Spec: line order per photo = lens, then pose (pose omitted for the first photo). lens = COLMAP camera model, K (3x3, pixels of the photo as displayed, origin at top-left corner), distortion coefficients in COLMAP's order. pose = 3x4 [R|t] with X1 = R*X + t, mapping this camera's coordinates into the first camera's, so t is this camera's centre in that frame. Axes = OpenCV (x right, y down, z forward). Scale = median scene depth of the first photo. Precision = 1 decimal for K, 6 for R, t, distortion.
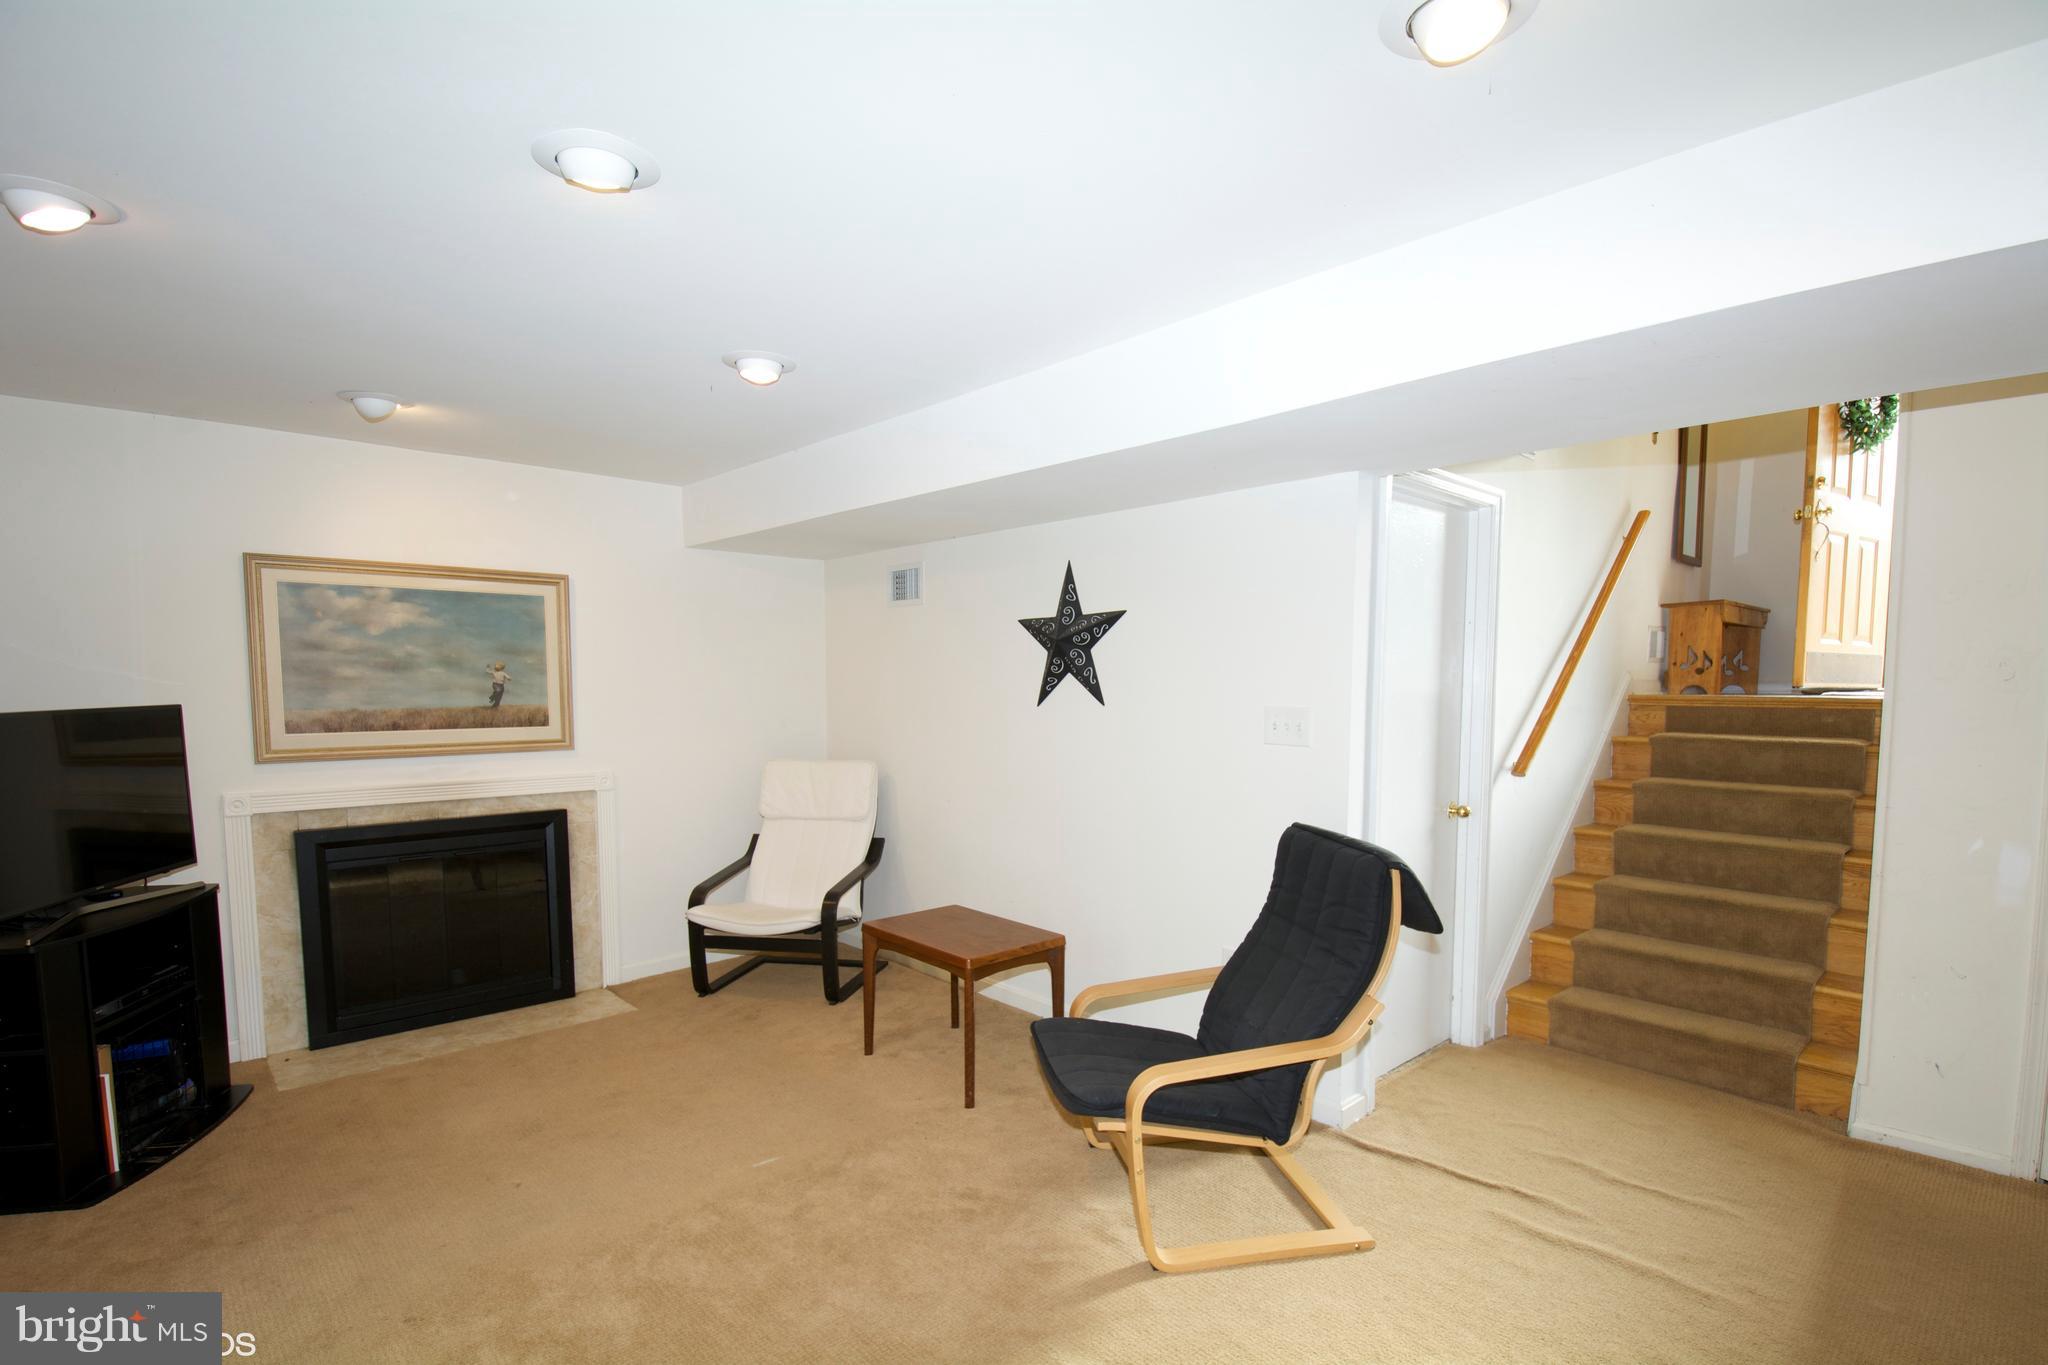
lens RADIAL K [[955.4, 0, 1043.0], [0, 955.4, 682.5], [0, 0, 1]] dist [0.000239, -0.019050]
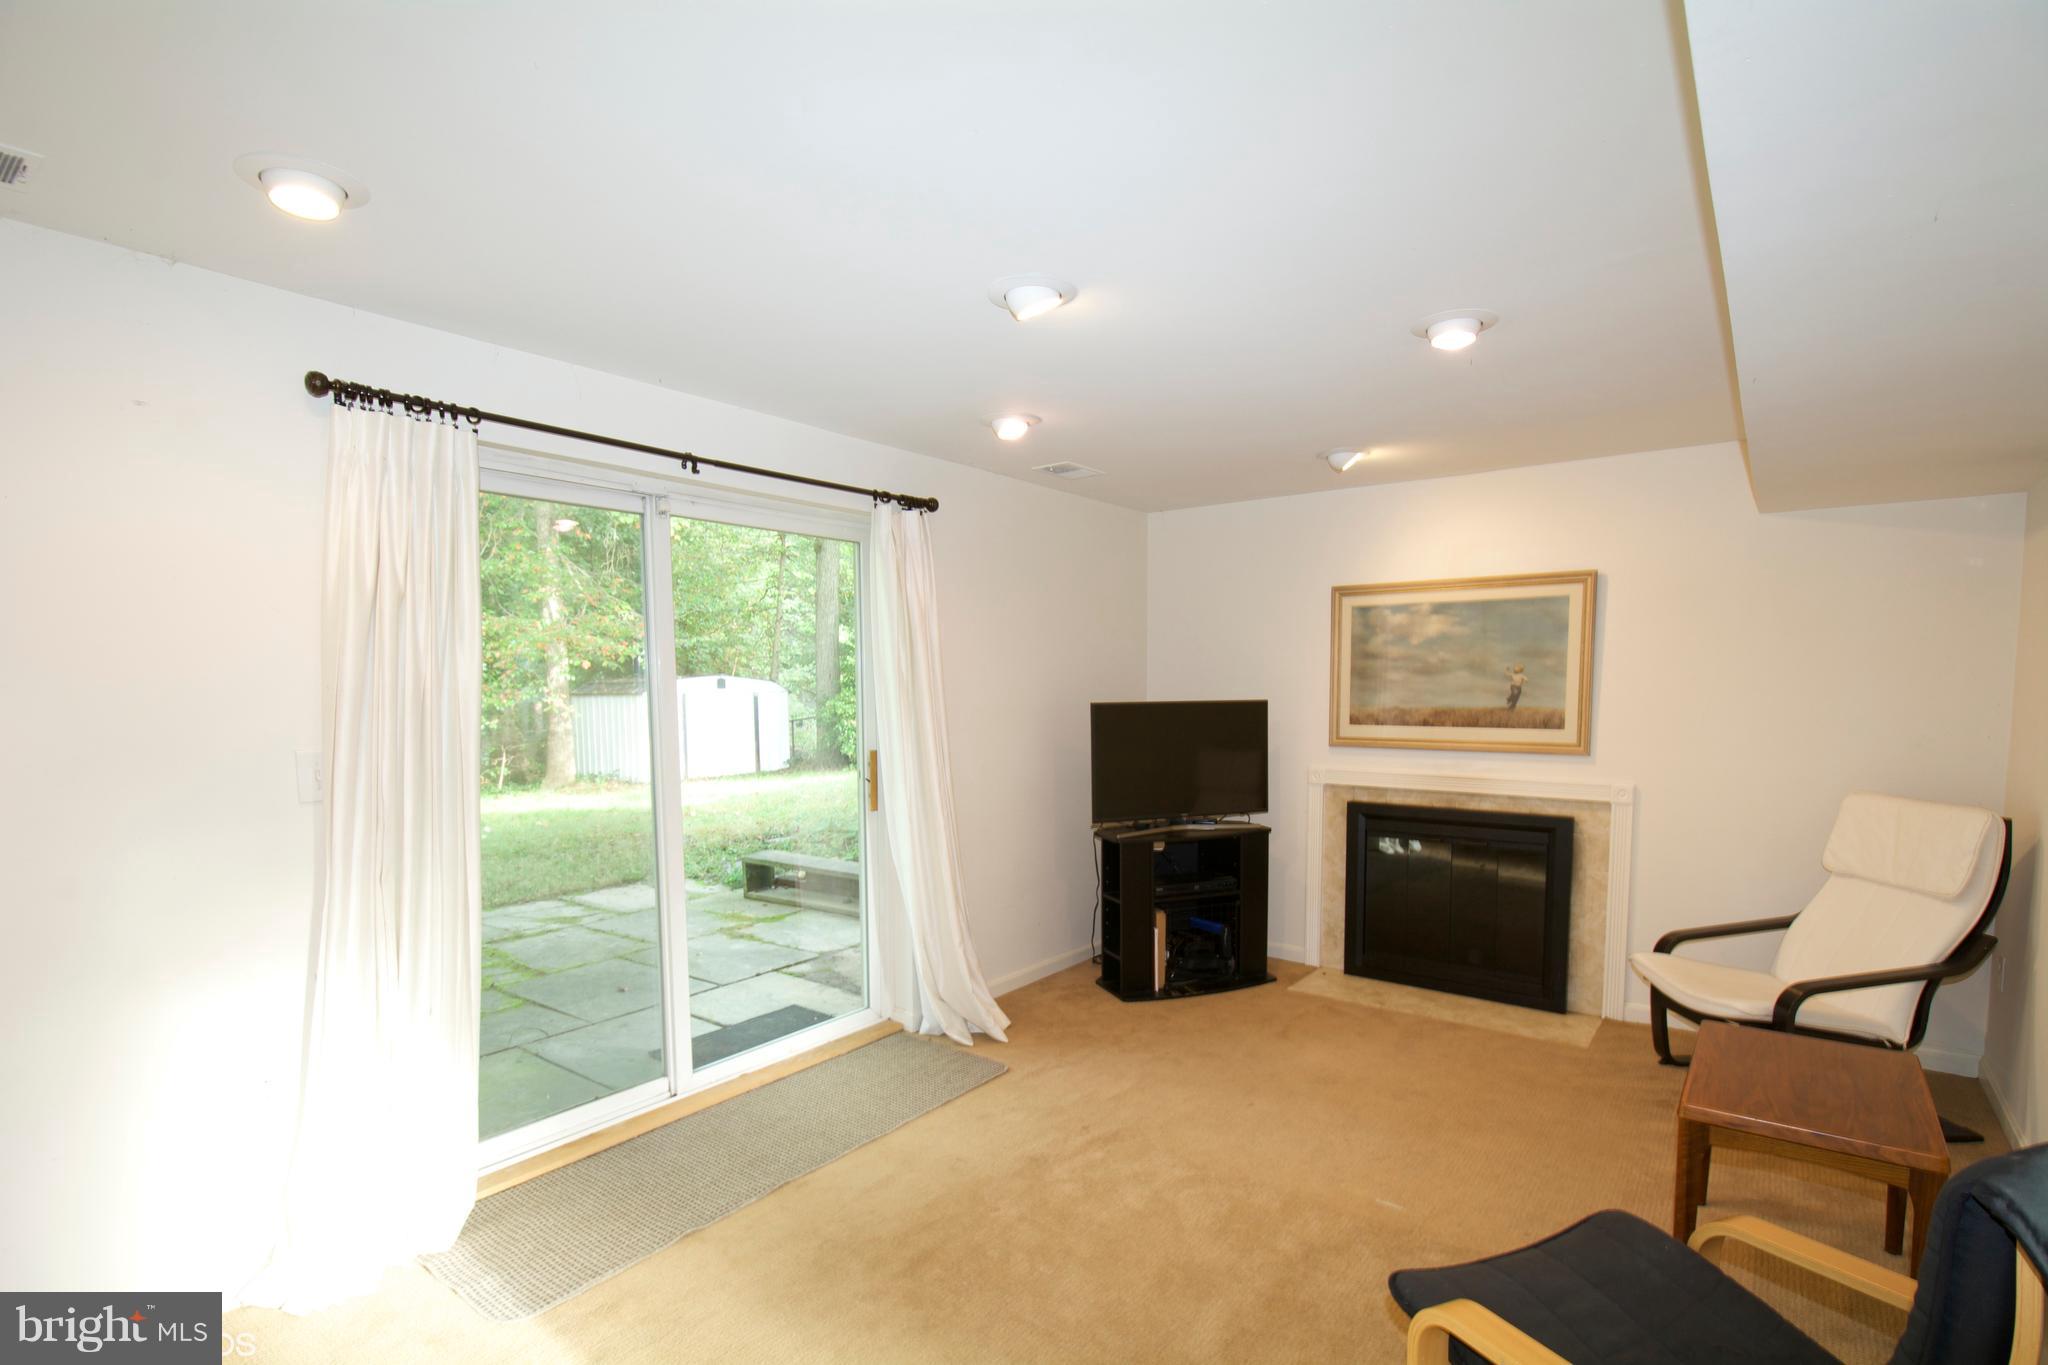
lens RADIAL K [[955.4, 0, 1043.0], [0, 955.4, 682.5], [0, 0, 1]] dist [0.000239, -0.019050]
pose [[0.158440, -0.001596, -0.987367, 0.376665], [0.001932, 0.999997, -0.001307, -0.002249], [0.987367, -0.001700, 0.158442, 0.345023]]
